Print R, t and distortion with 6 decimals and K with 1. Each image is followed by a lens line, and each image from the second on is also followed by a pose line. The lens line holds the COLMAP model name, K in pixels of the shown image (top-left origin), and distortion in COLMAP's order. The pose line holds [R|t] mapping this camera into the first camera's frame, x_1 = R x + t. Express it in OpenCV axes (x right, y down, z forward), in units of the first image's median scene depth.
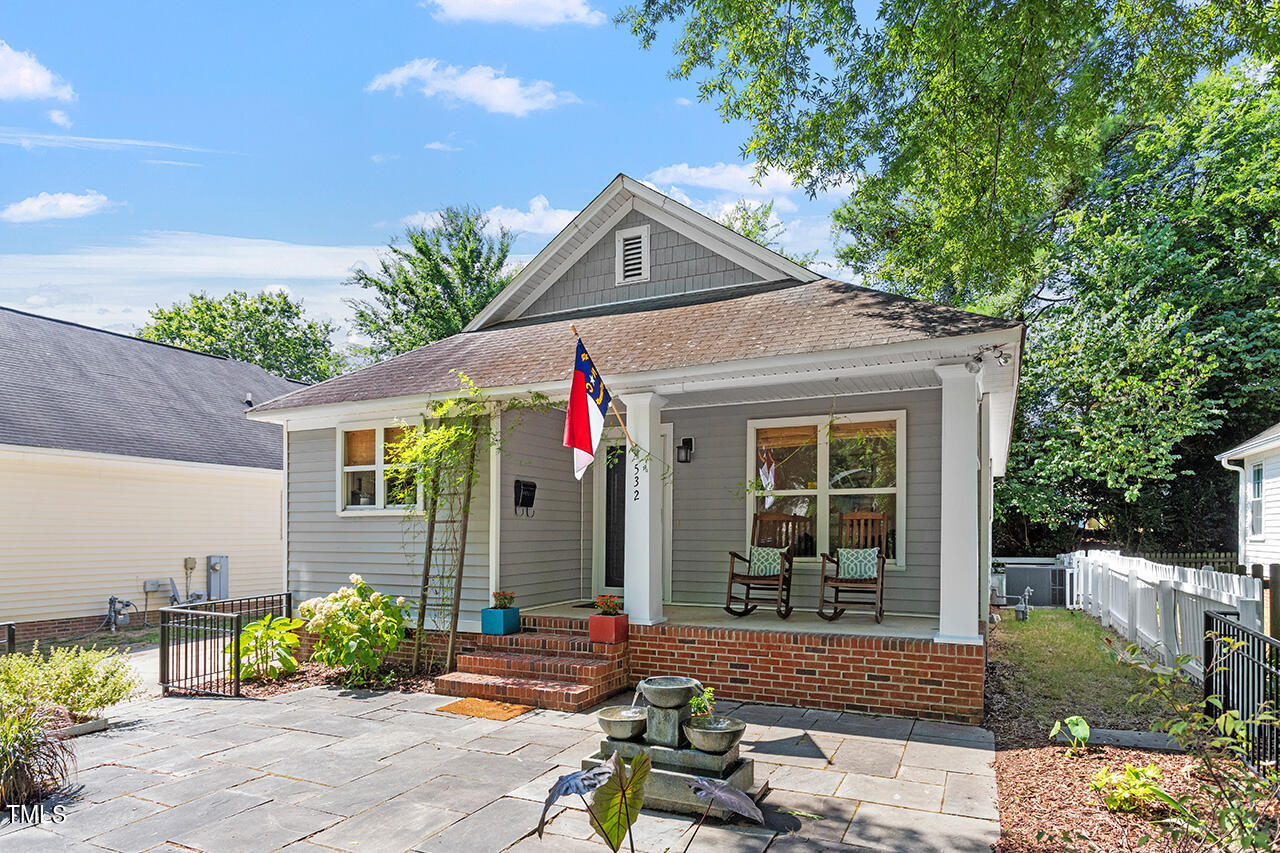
lens RADIAL K [[709.3, 0, 660.6], [0, 709.3, 541.6], [0, 0, 1]] dist [0.007327, 0.001272]
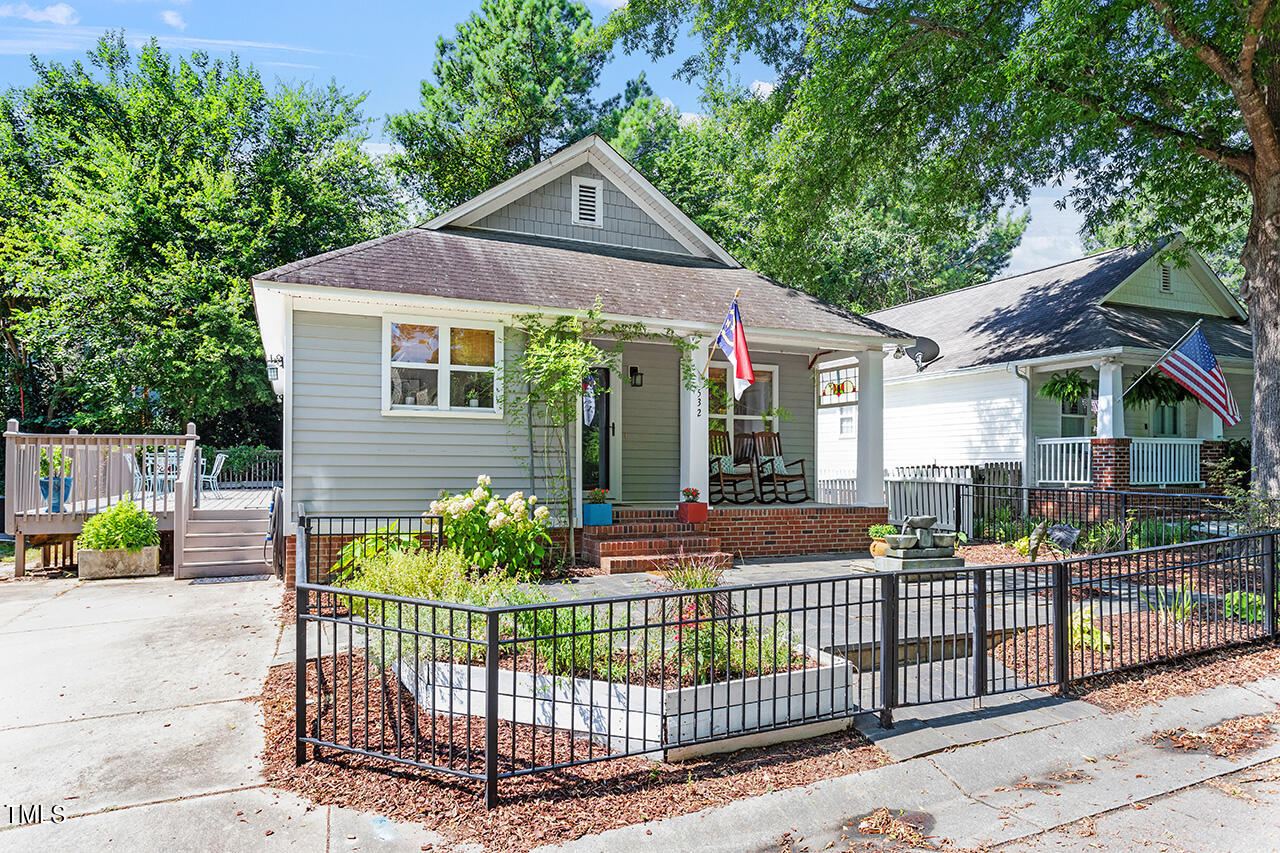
lens RADIAL K [[799.4, 0, 630.0], [0, 799.4, 490.0], [0, 0, 1]] dist [-0.002936, 0.002176]
pose [[0.660429, -0.018432, 0.750663, -1.186697], [-0.001964, 0.999653, 0.026273, 0.037455], [-0.750886, -0.018826, 0.660163, 0.099652]]
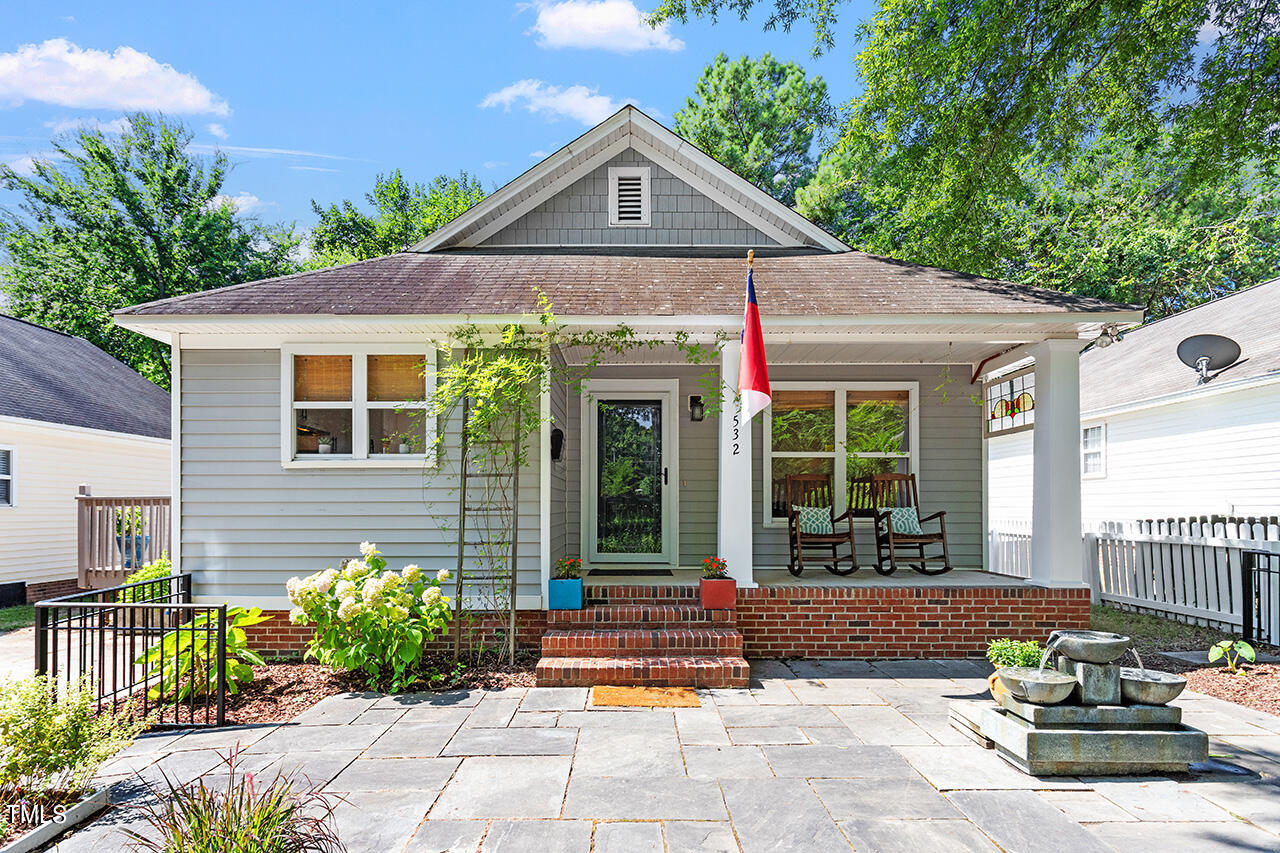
lens RADIAL K [[666.7, 0, 616.5], [0, 666.7, 511.2], [0, 0, 1]] dist [0.023391, -0.004863]
pose [[0.910048, -0.001294, 0.414501, -0.511621], [0.006873, 0.999905, -0.011970, 0.024875], [-0.414446, 0.013742, 0.909970, 0.257809]]
